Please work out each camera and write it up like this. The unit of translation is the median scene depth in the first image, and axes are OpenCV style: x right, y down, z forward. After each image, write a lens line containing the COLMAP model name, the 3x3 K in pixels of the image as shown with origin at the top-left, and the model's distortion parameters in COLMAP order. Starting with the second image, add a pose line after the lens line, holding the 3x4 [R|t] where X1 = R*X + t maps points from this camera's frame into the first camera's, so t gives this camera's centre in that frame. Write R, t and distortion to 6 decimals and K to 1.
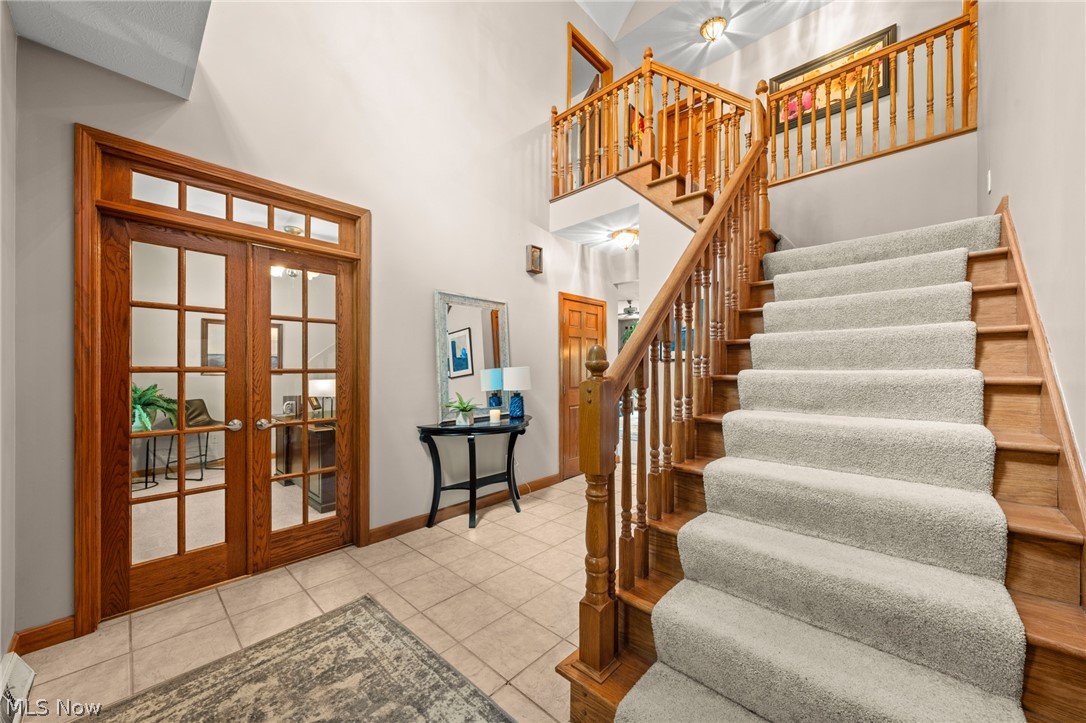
lens RADIAL K [[396.8, 0, 547.6], [0, 396.8, 370.1], [0, 0, 1]] dist [0.002285, -0.000213]
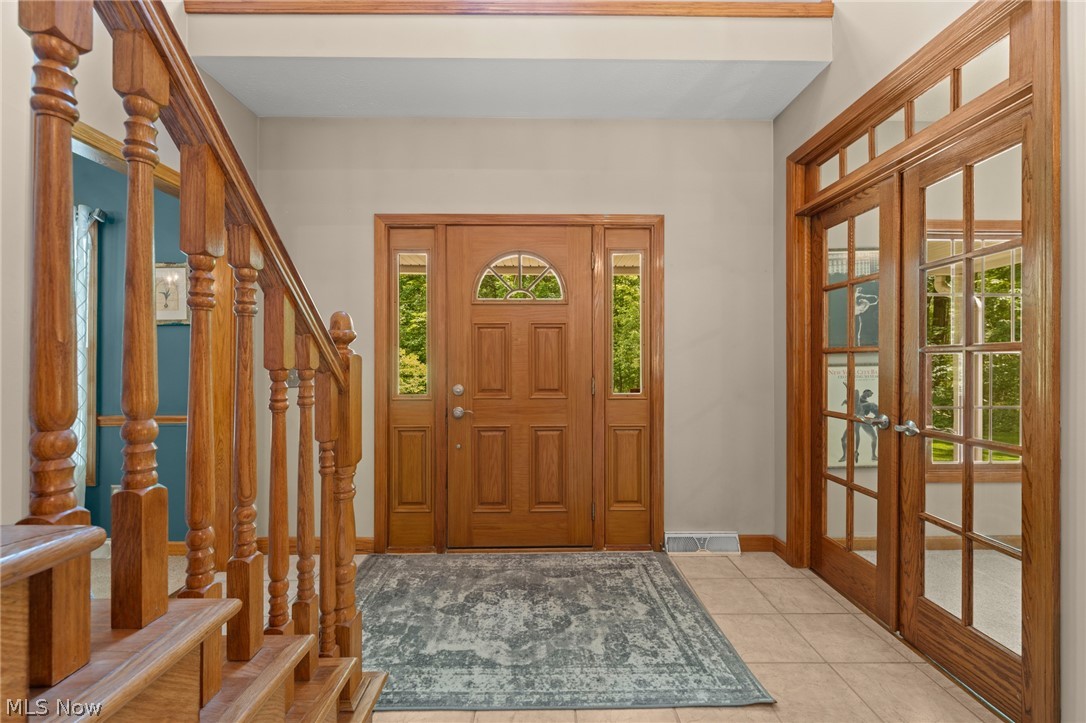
lens RADIAL K [[448.6, 0, 548.9], [0, 448.6, 354.7], [0, 0, 1]] dist [-0.003322, -0.000276]
pose [[-0.720339, -0.006021, -0.693596, 0.312689], [-0.002231, 0.999977, -0.006364, 0.018479], [0.693618, -0.003037, -0.720336, 1.326758]]
